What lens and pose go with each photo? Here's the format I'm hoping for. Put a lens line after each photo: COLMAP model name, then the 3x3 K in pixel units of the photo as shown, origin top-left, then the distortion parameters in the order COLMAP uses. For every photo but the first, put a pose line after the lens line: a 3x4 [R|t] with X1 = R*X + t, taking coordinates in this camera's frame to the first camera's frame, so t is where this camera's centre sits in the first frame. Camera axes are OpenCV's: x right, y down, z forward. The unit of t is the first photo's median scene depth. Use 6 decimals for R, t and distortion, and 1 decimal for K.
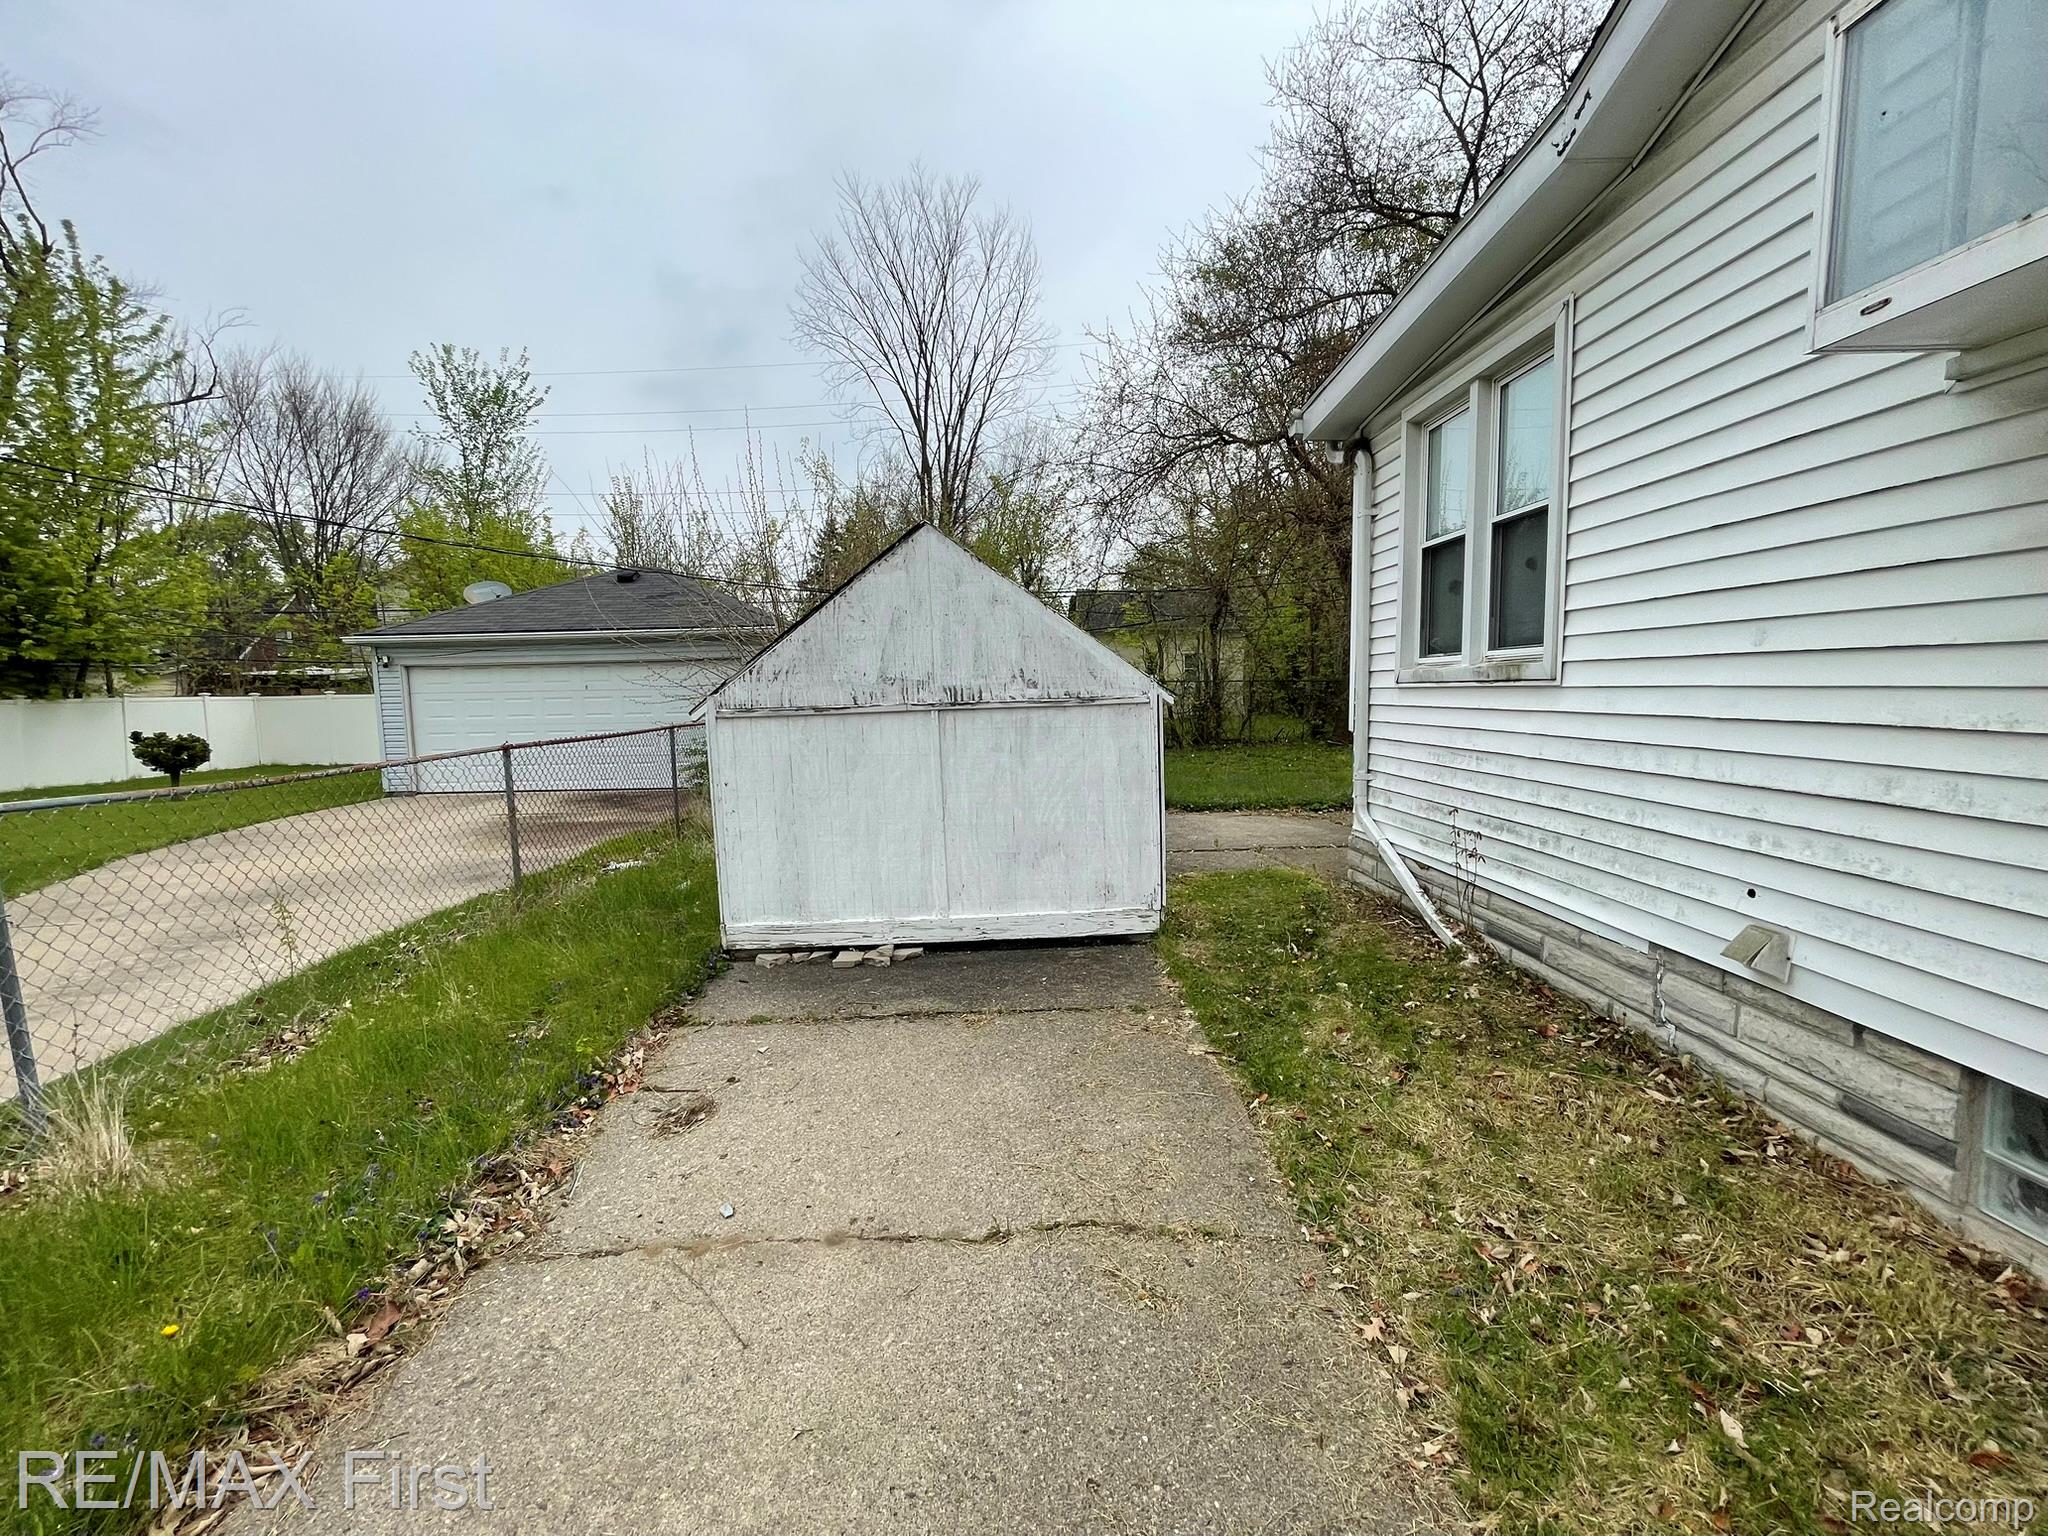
lens RADIAL K [[831.3, 0, 1054.5], [0, 831.3, 752.4], [0, 0, 1]] dist [-0.005257, 0.000688]
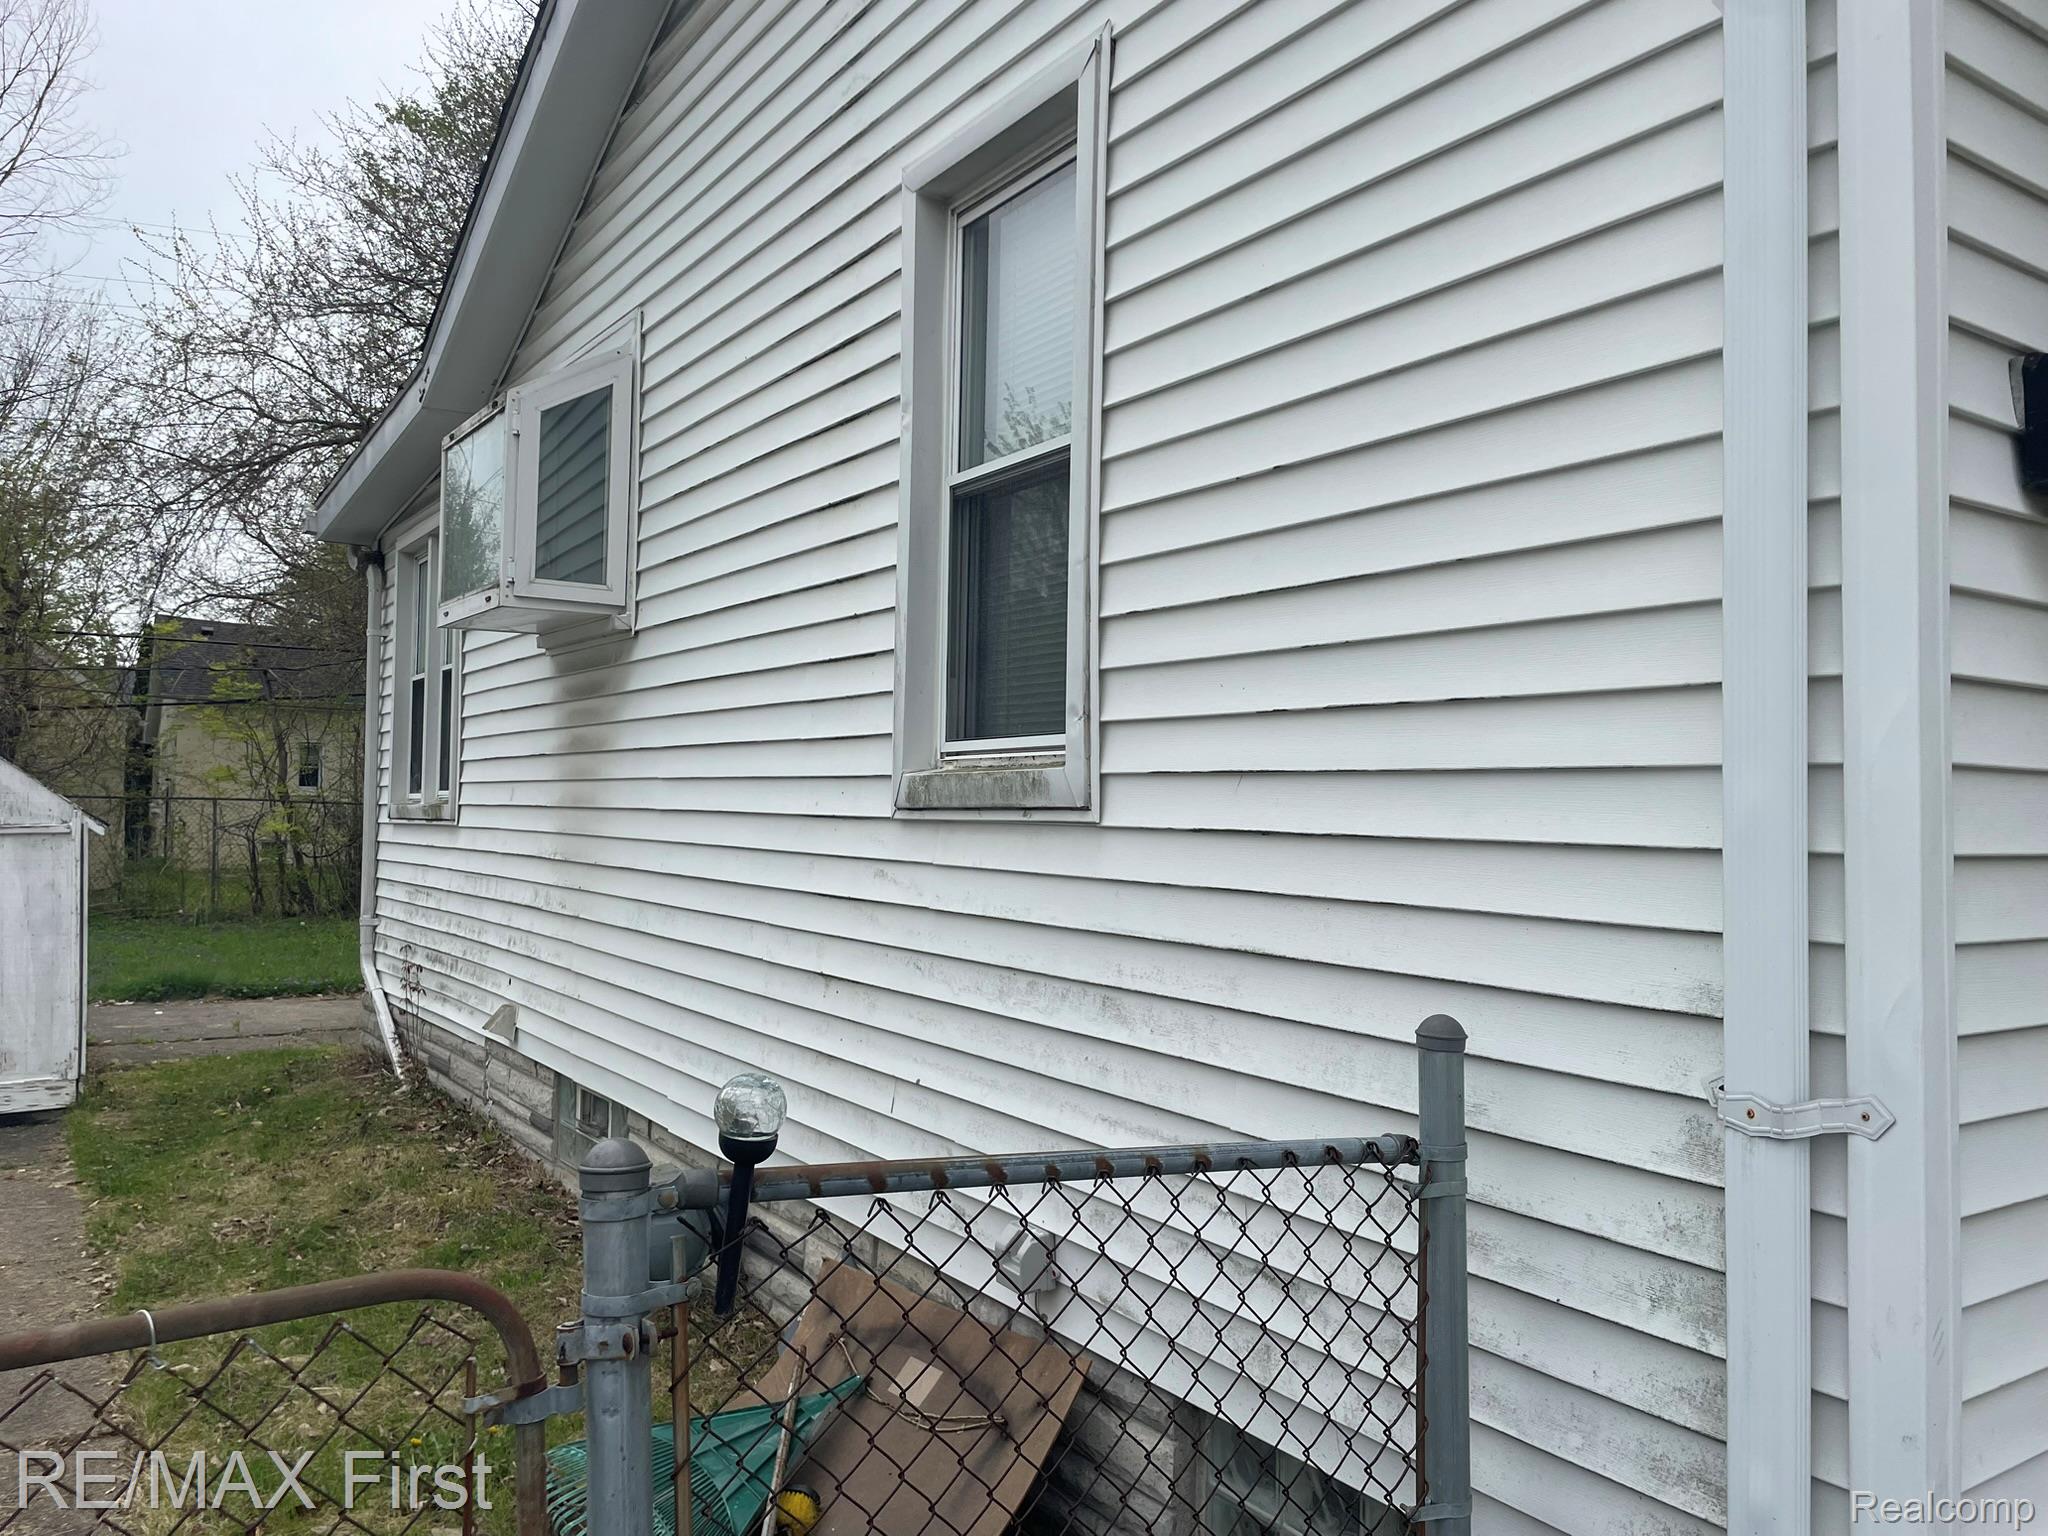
lens RADIAL K [[1516.2, 0, 1046.3], [0, 1516.2, 772.9], [0, 0, 1]] dist [0.088845, -0.112769]
pose [[0.857467, 0.043727, 0.512677, 0.187644], [0.010960, 0.994604, -0.103161, 0.063517], [-0.514422, 0.094077, 0.852361, -1.048545]]
